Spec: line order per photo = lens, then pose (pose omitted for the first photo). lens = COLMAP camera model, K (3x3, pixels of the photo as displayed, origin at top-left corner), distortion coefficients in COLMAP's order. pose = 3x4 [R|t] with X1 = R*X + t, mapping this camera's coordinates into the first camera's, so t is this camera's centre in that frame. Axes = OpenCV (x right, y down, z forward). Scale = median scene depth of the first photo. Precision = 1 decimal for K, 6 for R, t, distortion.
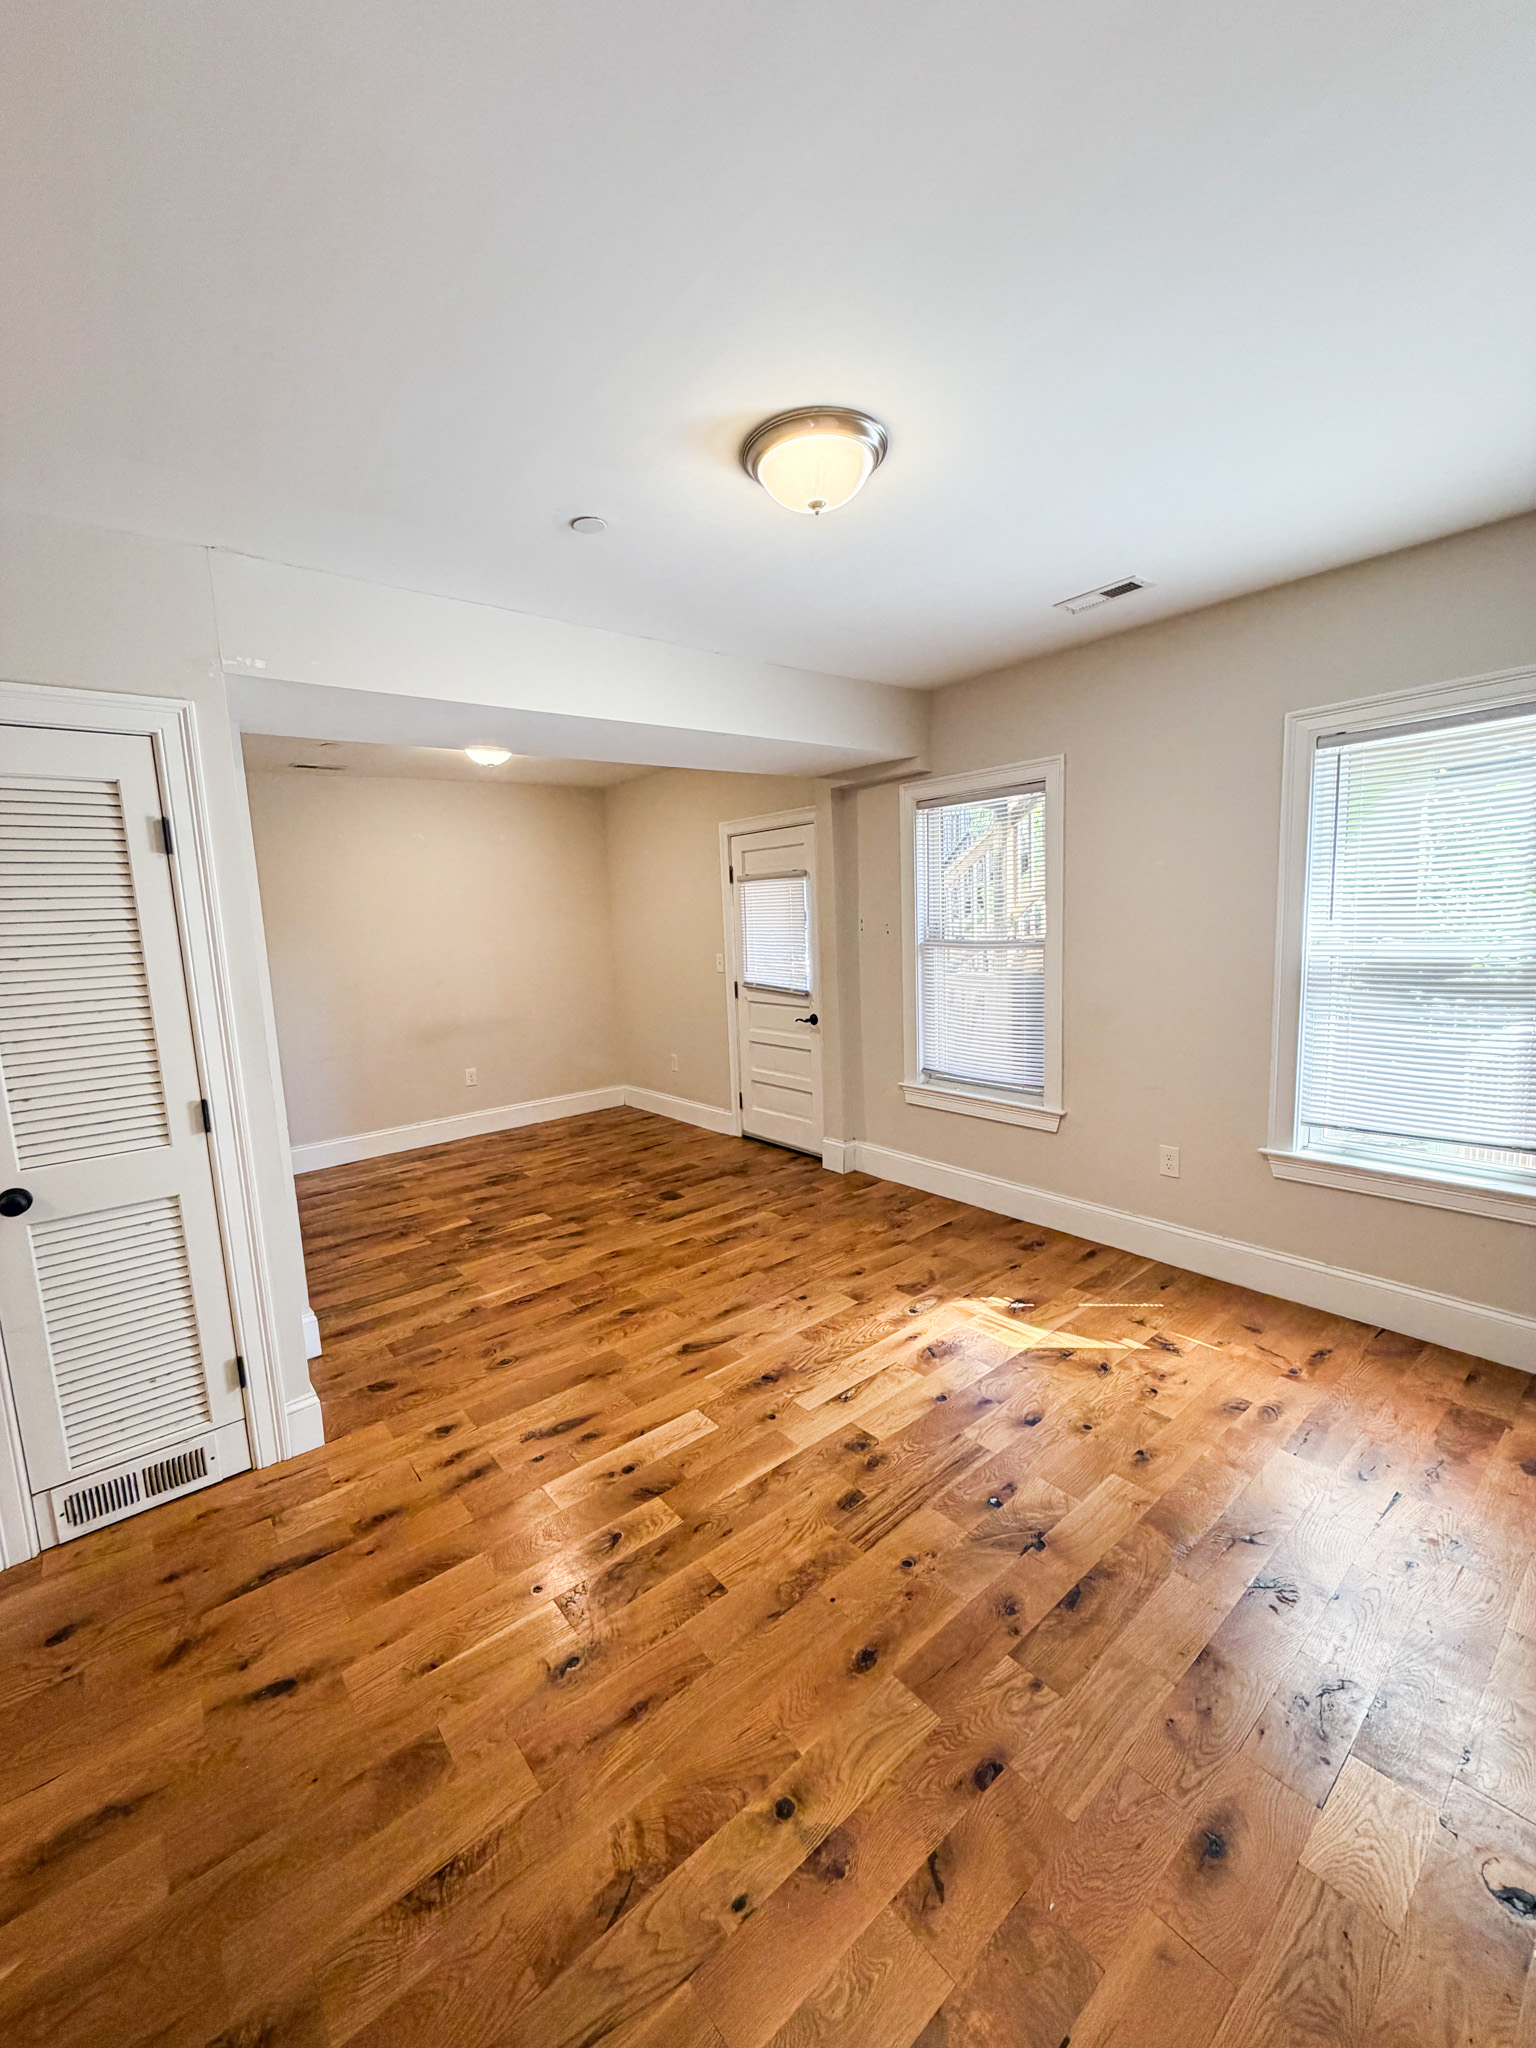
lens RADIAL K [[810.4, 0, 761.5], [0, 810.4, 1025.4], [0, 0, 1]] dist [0.000664, 0.000286]
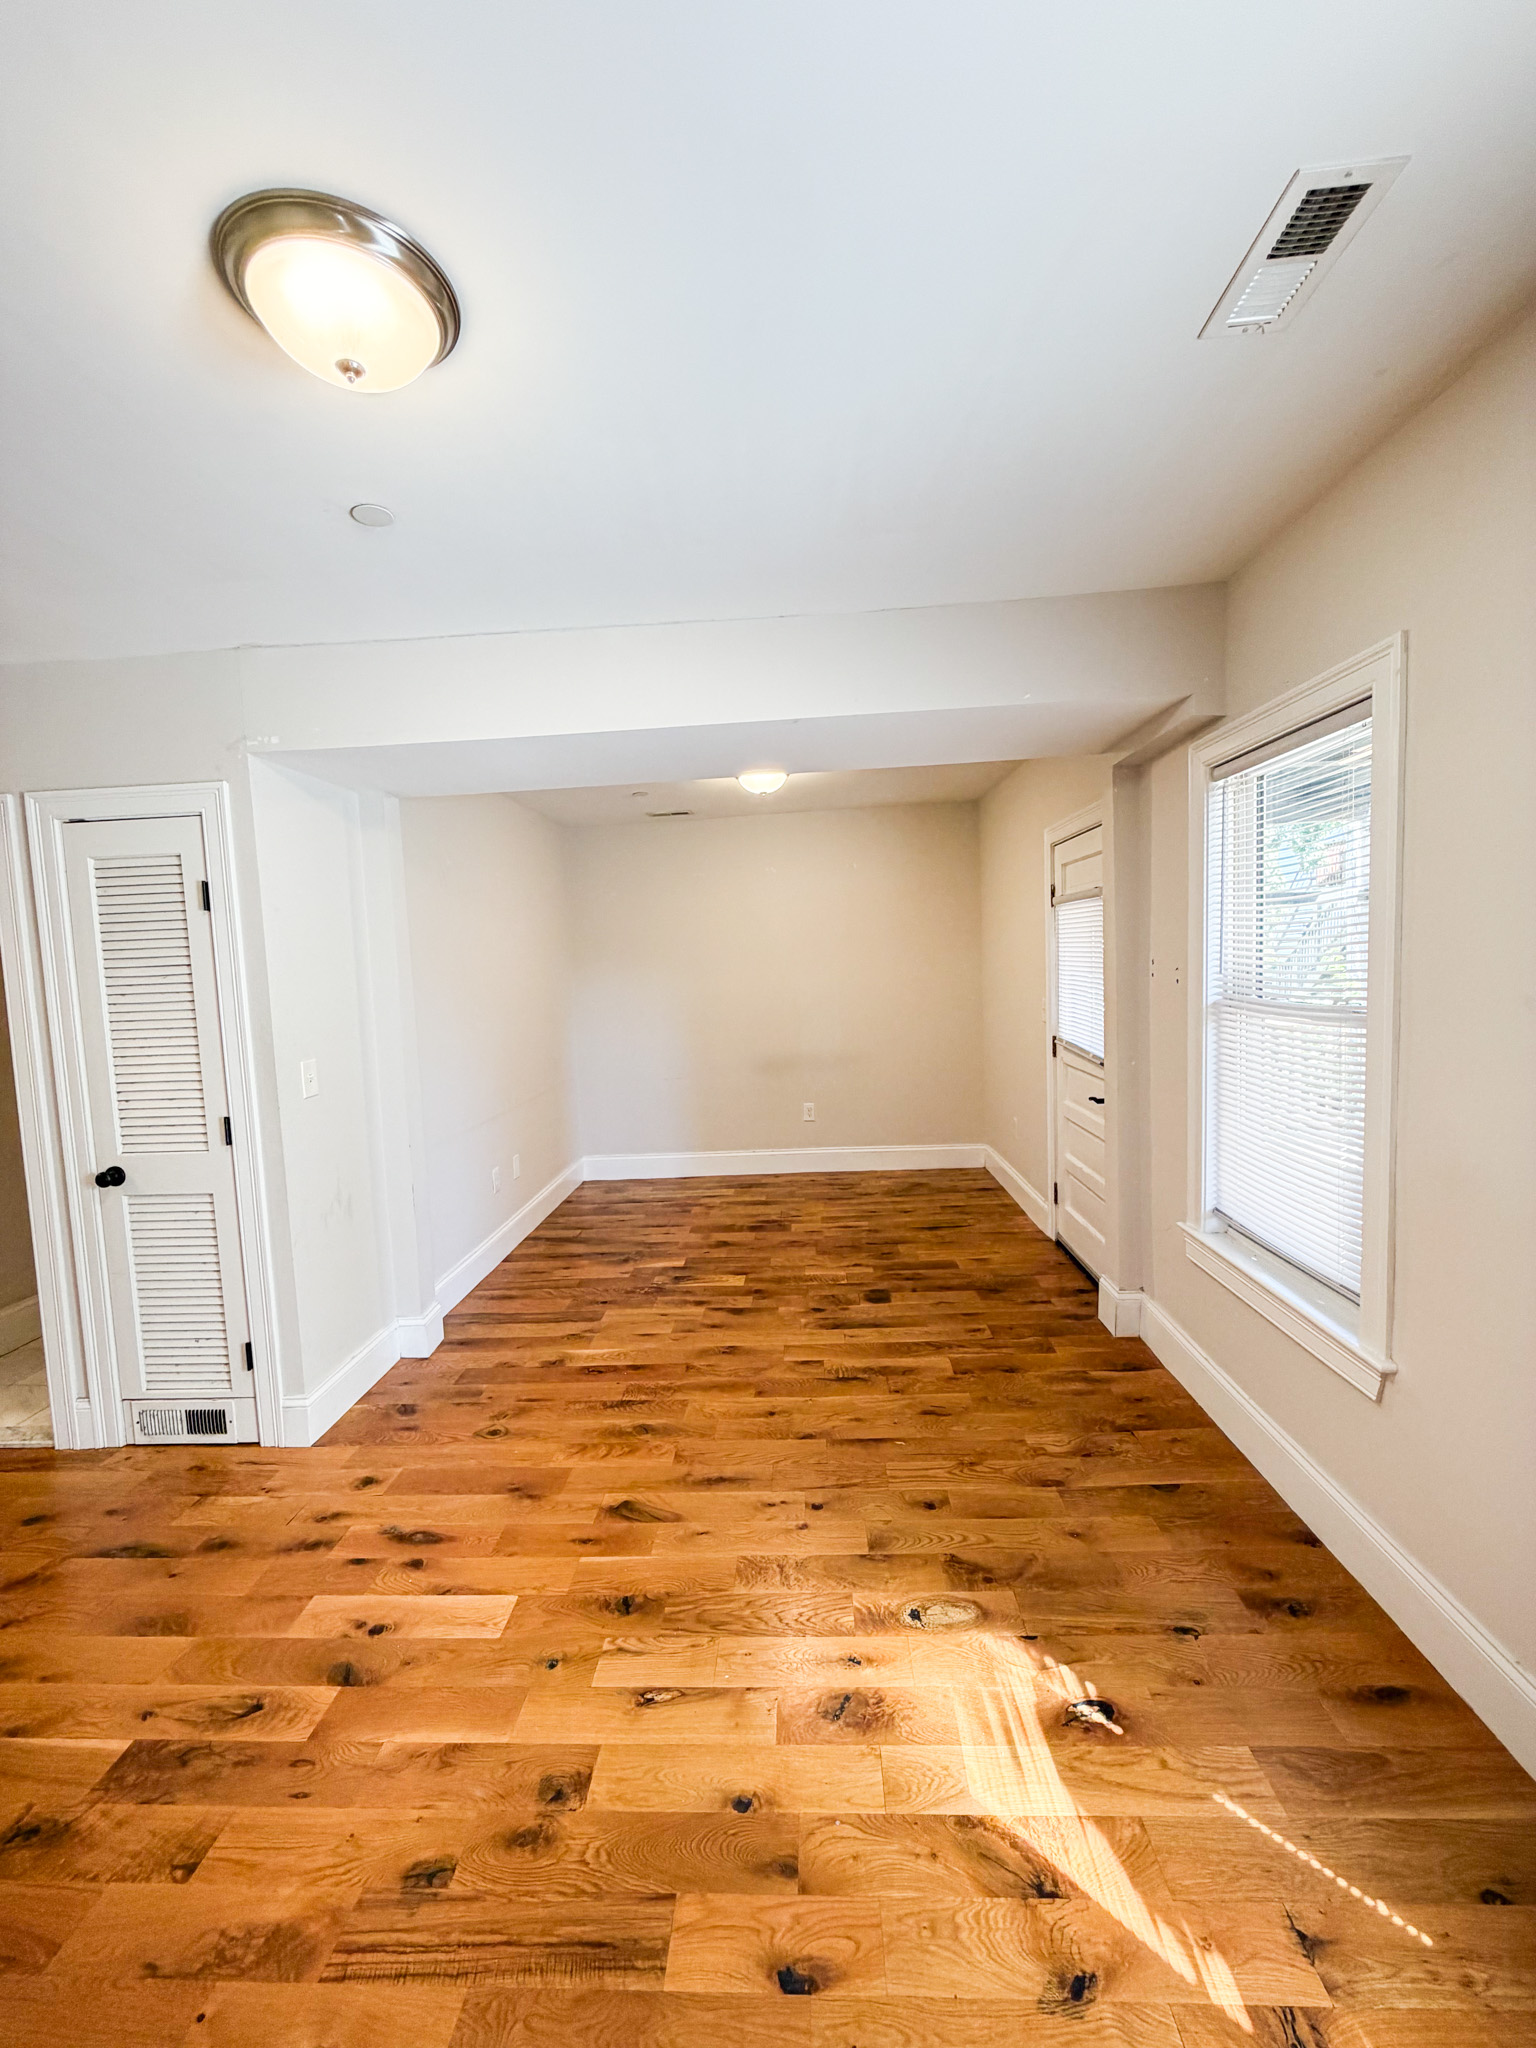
lens RADIAL K [[810.4, 0, 768.3], [0, 810.4, 1025.2], [0, 0, 1]] dist [0.000664, 0.000286]
pose [[0.745756, 0.065982, -0.662943, 0.417194], [-0.083494, 0.996494, 0.005255, -0.070698], [0.660966, 0.051433, 0.748651, 0.393241]]
